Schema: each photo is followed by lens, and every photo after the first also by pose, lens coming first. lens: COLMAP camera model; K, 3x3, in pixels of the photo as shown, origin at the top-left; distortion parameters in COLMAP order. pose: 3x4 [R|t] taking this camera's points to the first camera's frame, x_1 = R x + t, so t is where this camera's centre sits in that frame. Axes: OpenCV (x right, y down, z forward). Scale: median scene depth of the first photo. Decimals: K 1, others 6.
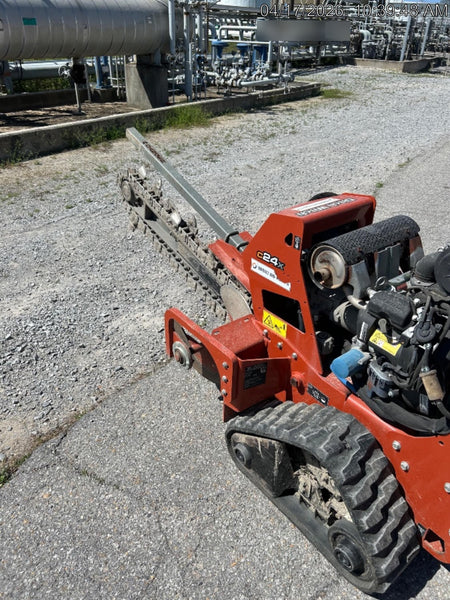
lens RADIAL K [[464.3, 0, 230.3], [0, 464.3, 304.7], [0, 0, 1]] dist [0.045457, -0.056901]
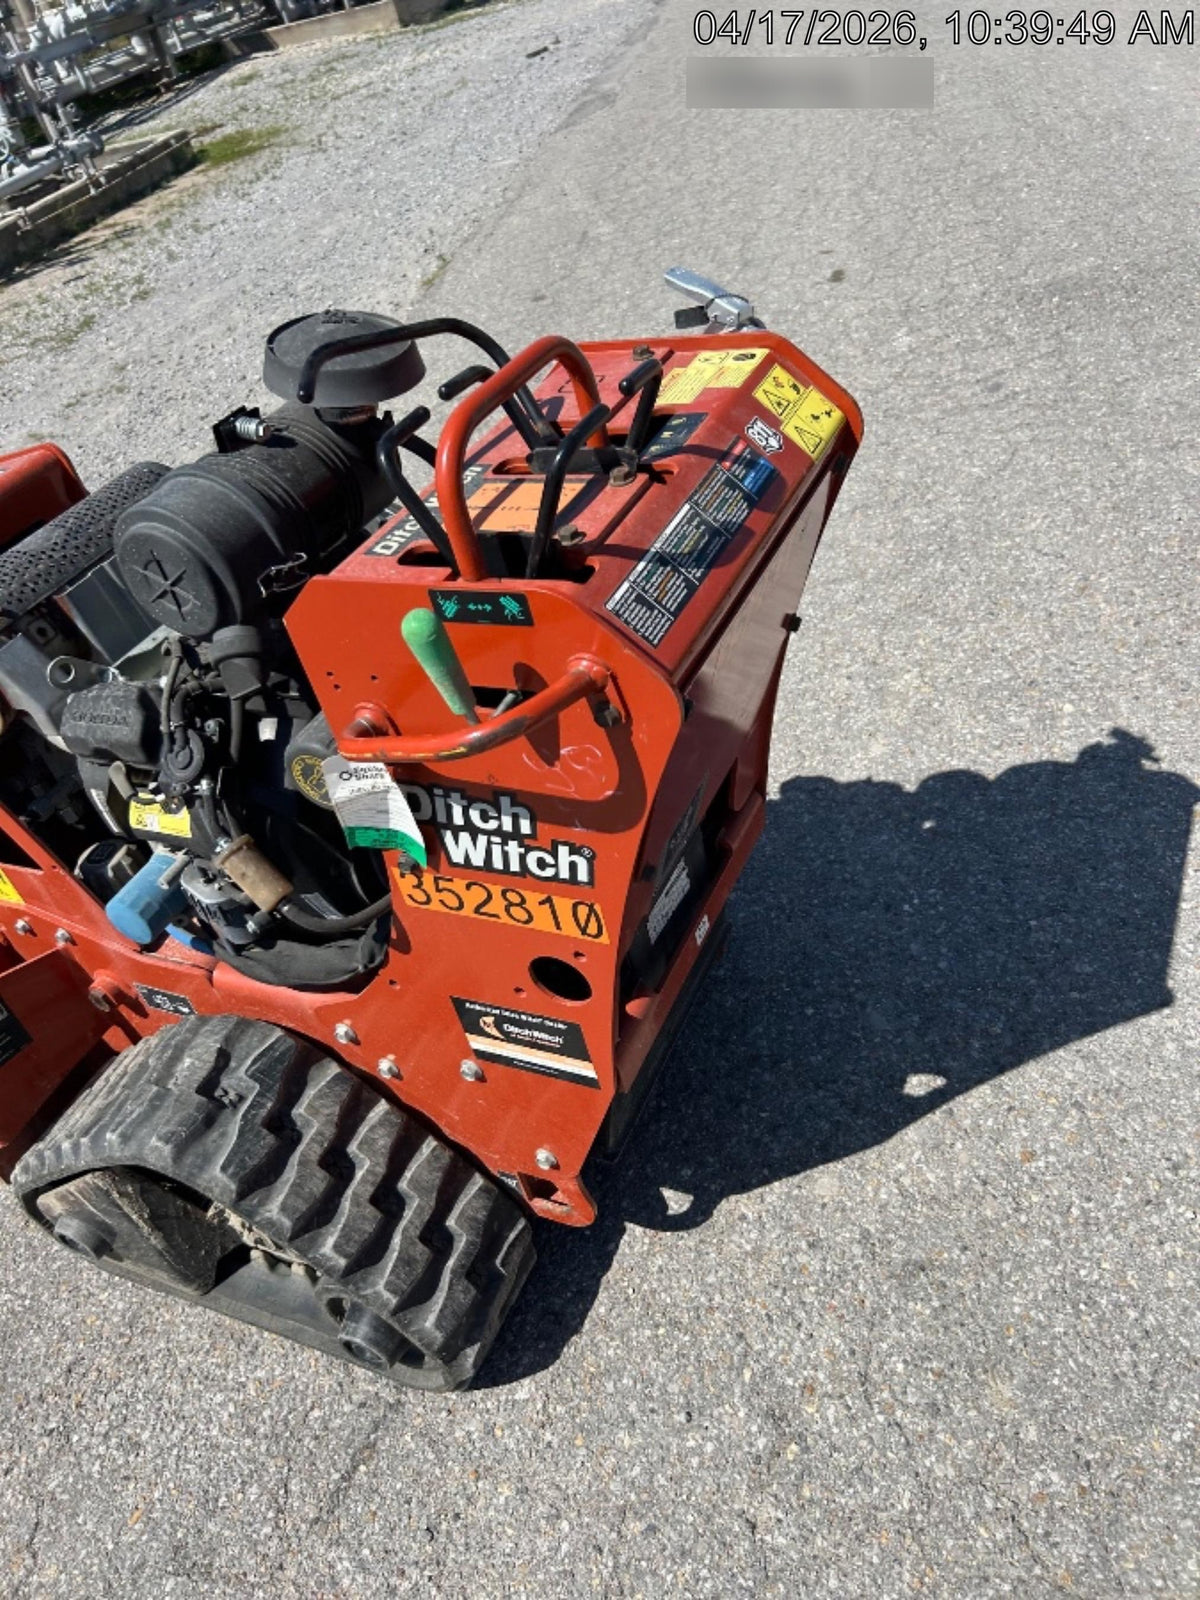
lens RADIAL K [[1238.2, 0, 634.5], [0, 1238.2, 810.6], [0, 0, 1]] dist [0.045457, -0.056901]
pose [[0.862737, -0.450272, 0.230086, 0.332107], [0.431558, 0.892811, 0.129022, 0.087262], [-0.263518, -0.012017, 0.964580, -0.044026]]
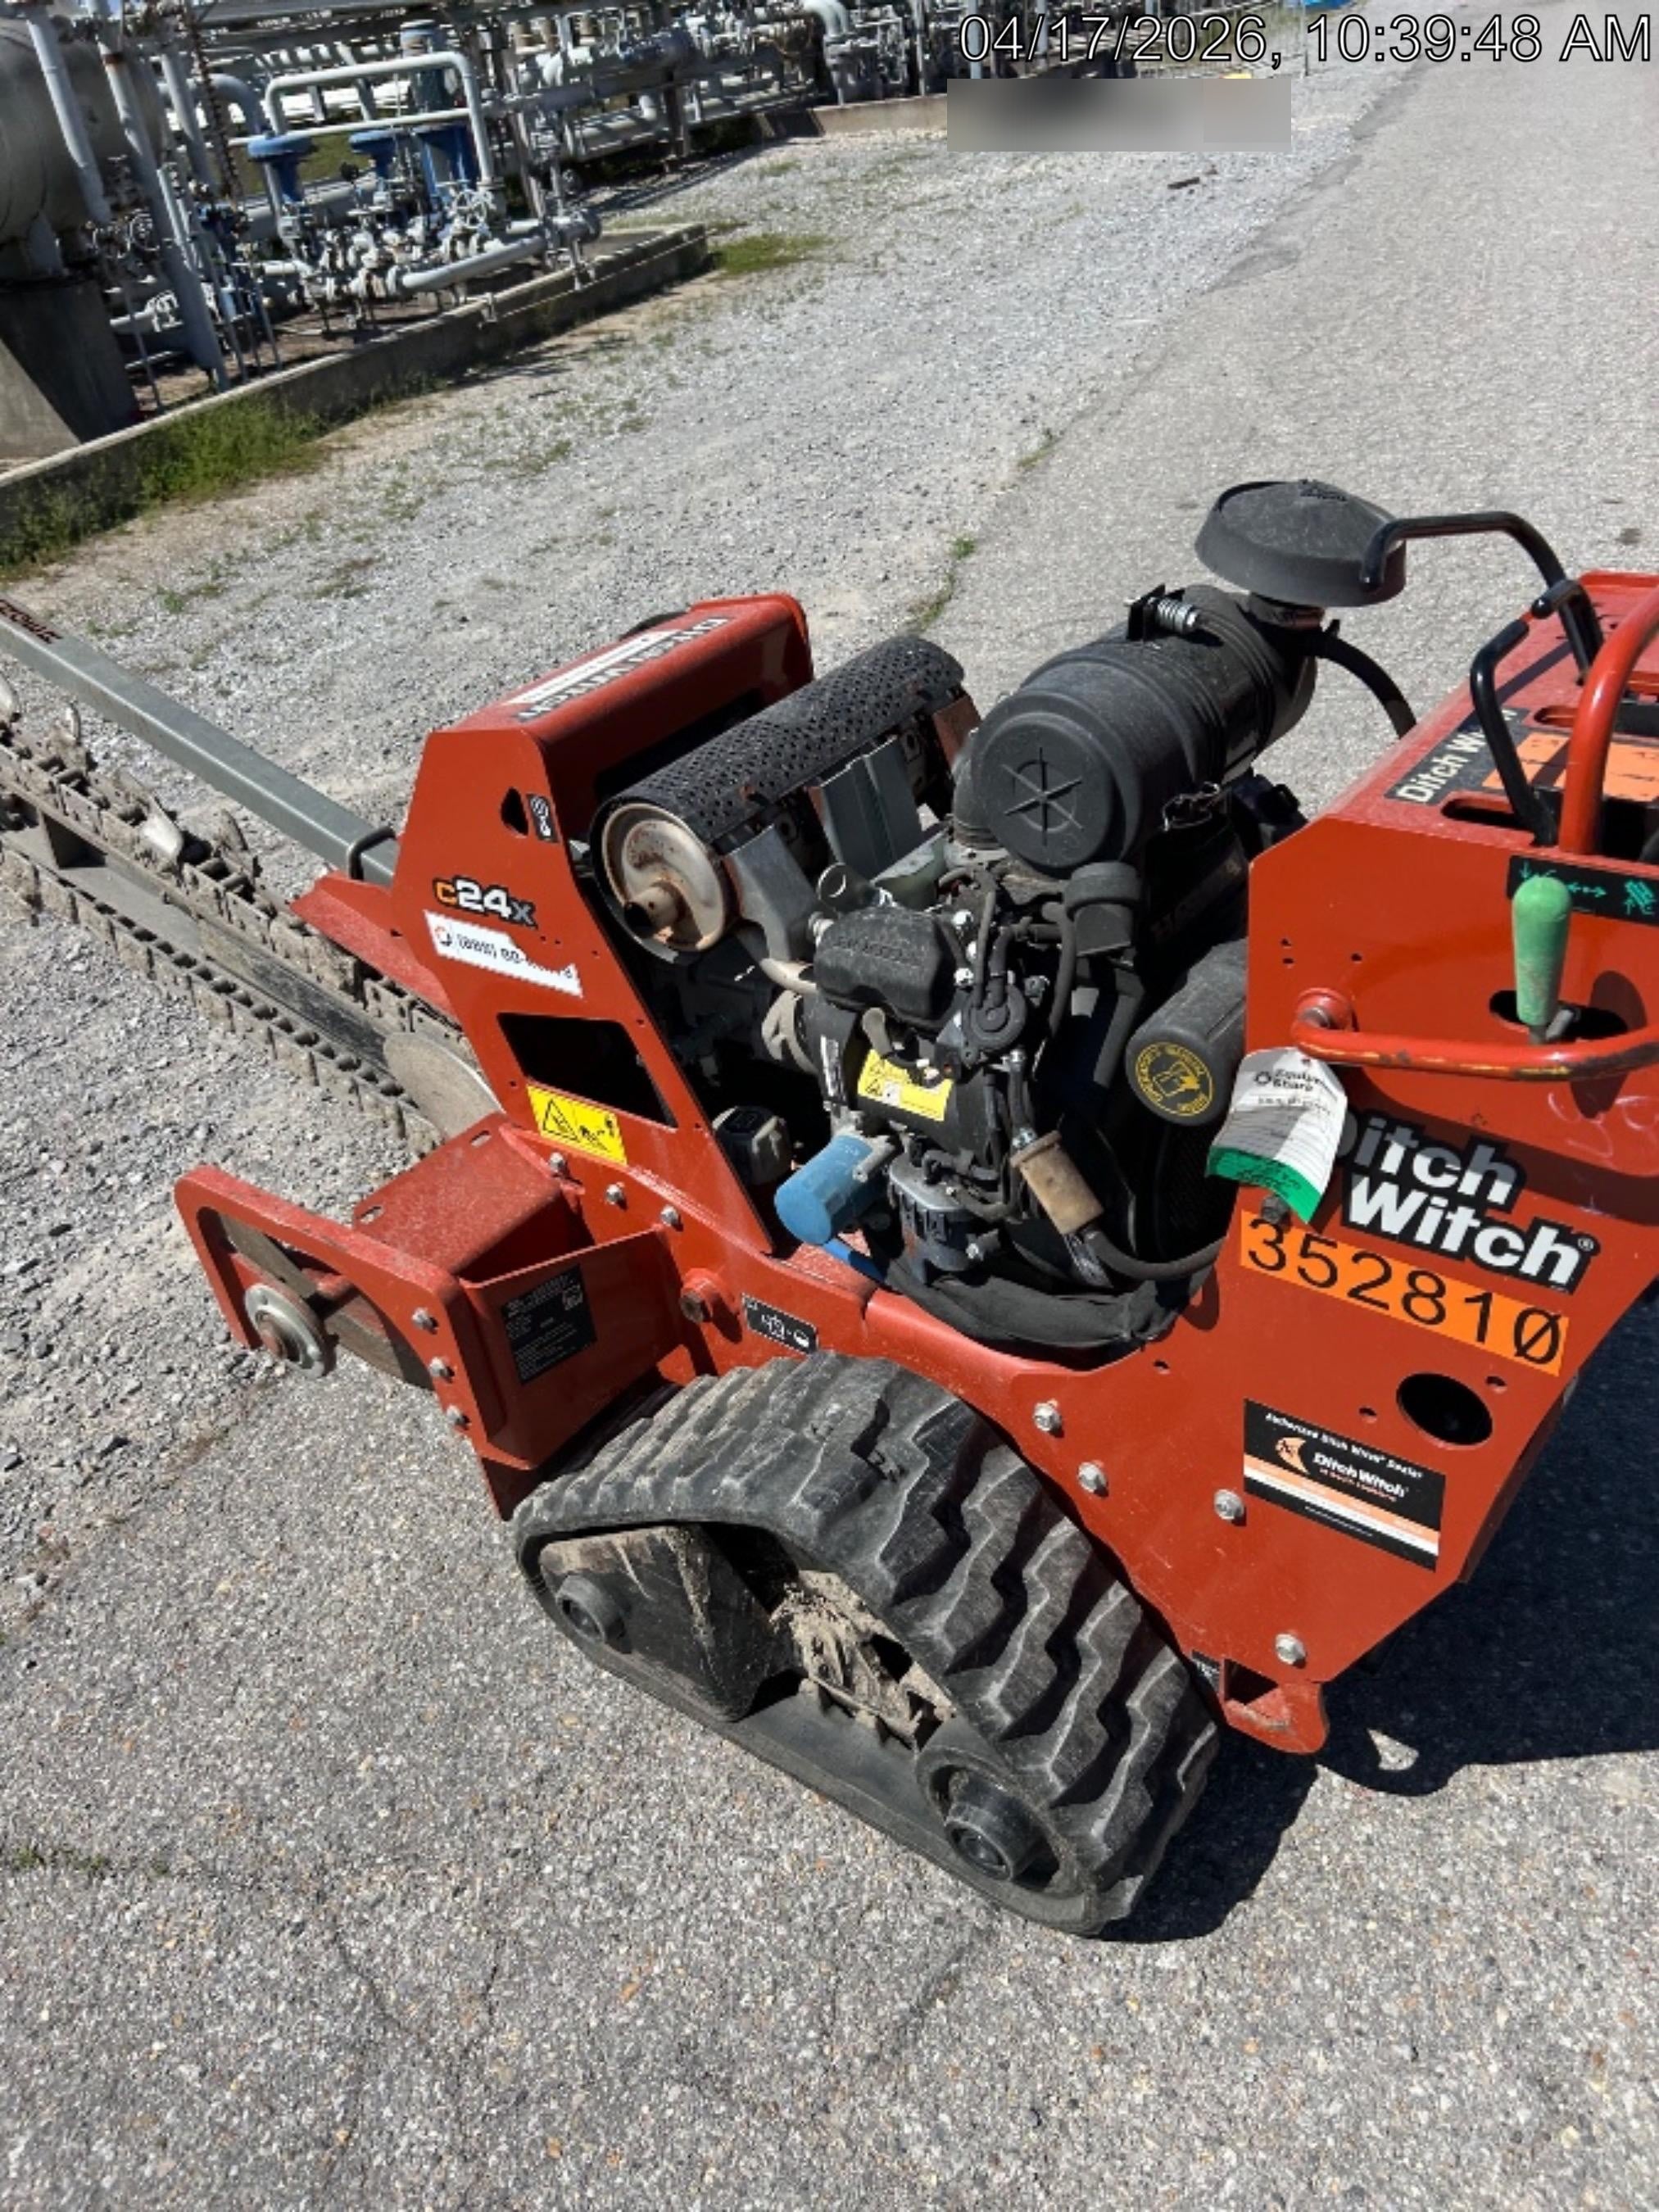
lens RADIAL K [[1711.8, 0, 861.4], [0, 1711.8, 1122.4], [0, 0, 1]] dist [0.045457, -0.056901]
pose [[0.956301, -0.260715, 0.132346, 0.123708], [0.256753, 0.965359, 0.046471, 0.036402], [-0.139877, -0.010460, 0.990114, -0.028853]]
